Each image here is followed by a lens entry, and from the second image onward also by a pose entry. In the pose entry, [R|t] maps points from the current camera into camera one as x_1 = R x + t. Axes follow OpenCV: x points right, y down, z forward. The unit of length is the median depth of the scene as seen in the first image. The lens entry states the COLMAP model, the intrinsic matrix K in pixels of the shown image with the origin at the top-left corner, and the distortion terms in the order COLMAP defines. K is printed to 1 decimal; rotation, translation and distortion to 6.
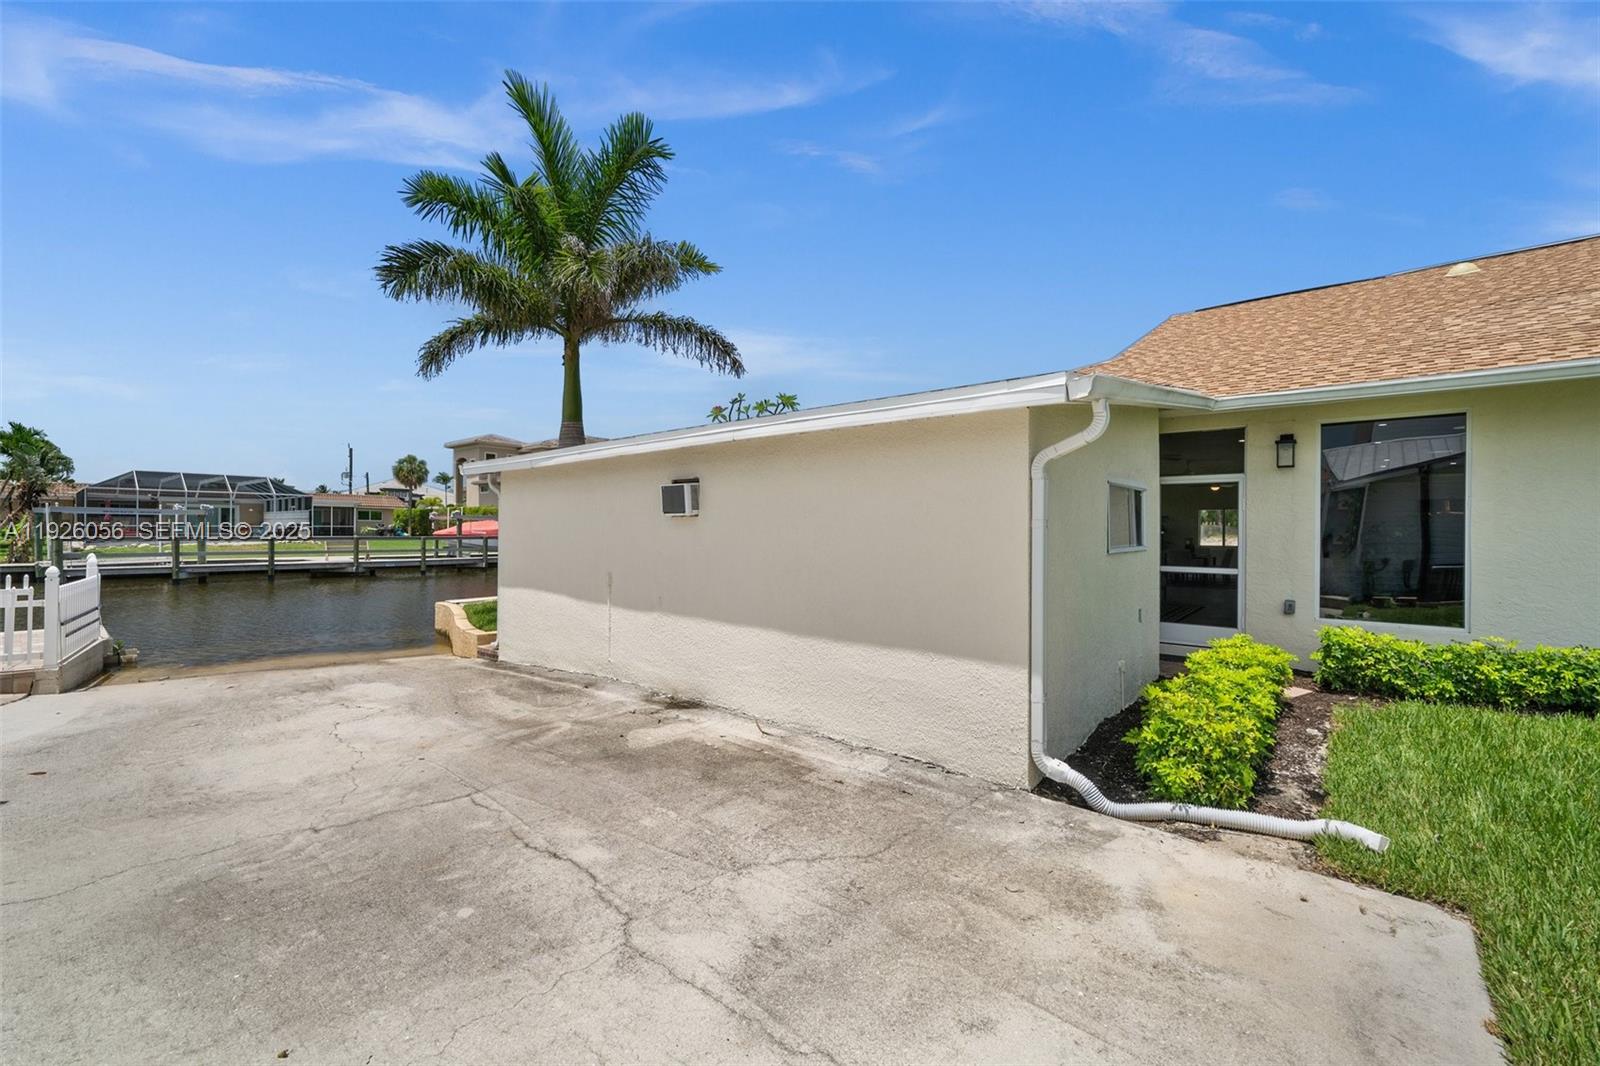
lens RADIAL K [[629.2, 0, 797.0], [0, 629.2, 539.8], [0, 0, 1]] dist [-0.000401, -0.000020]
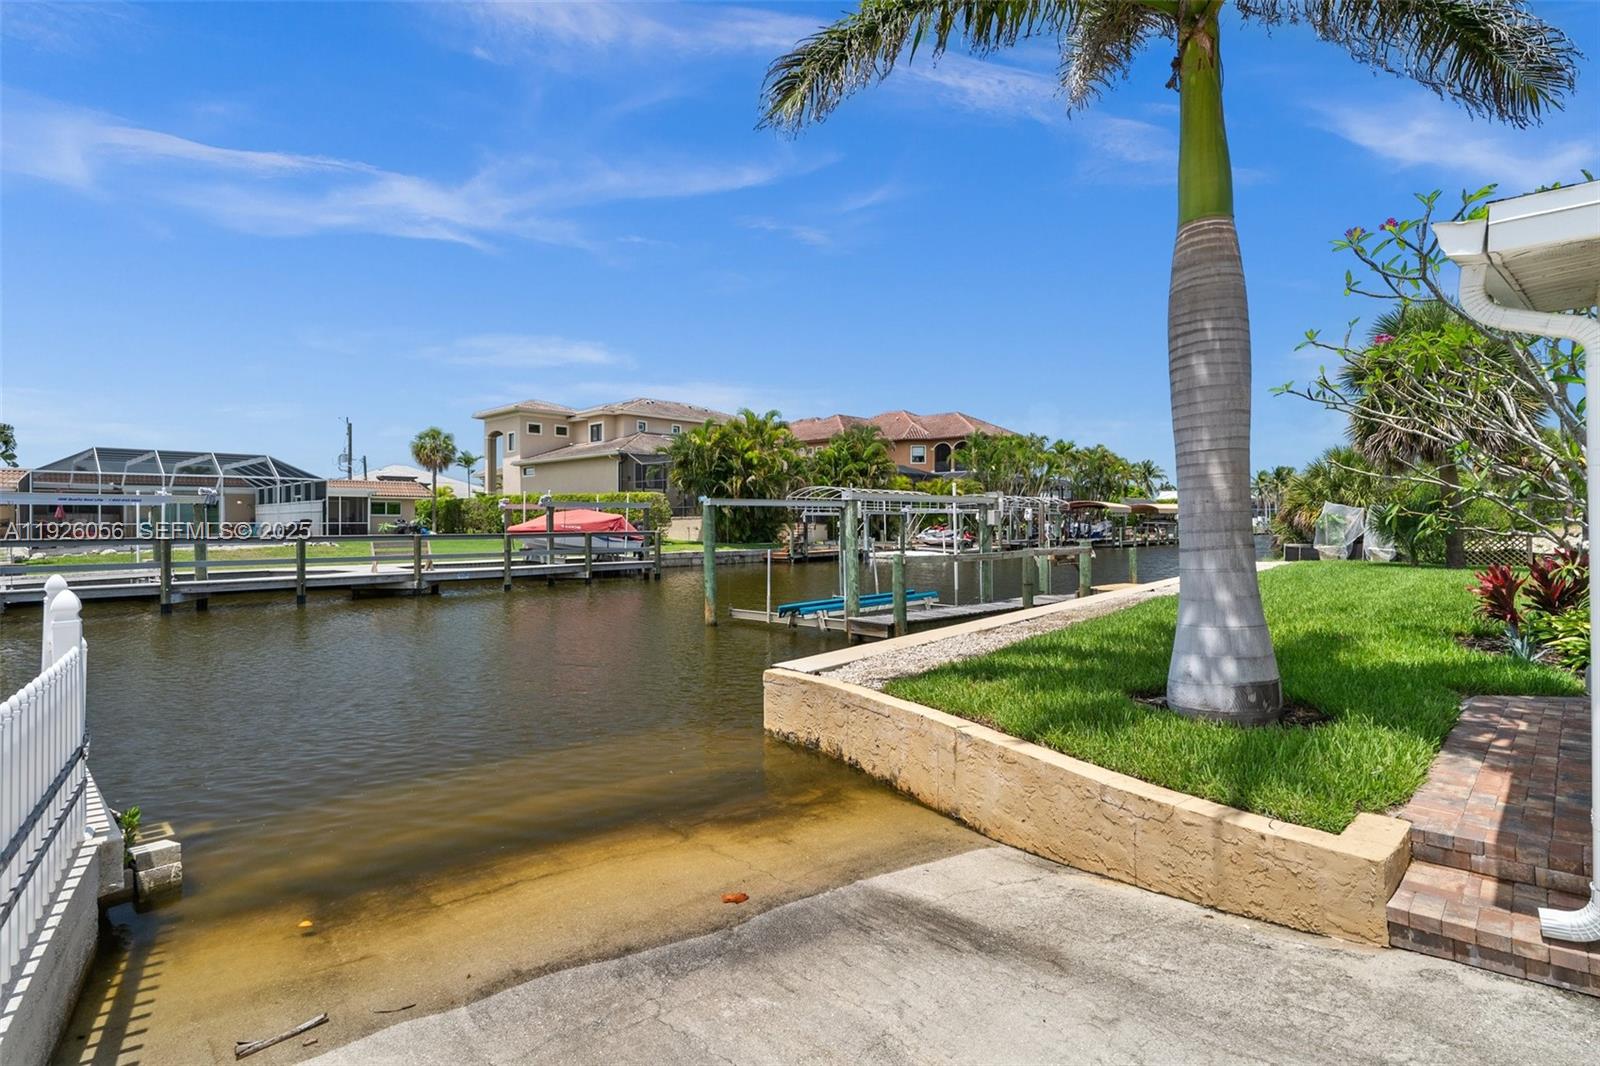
lens RADIAL K [[774.8, 0, 802.8], [0, 774.8, 527.4], [0, 0, 1]] dist [0.002023, 0.000180]
pose [[0.997888, -0.013420, -0.063563, -0.205450], [0.012748, 0.999859, -0.010959, 0.001013], [0.063701, 0.010125, 0.997918, 0.179848]]
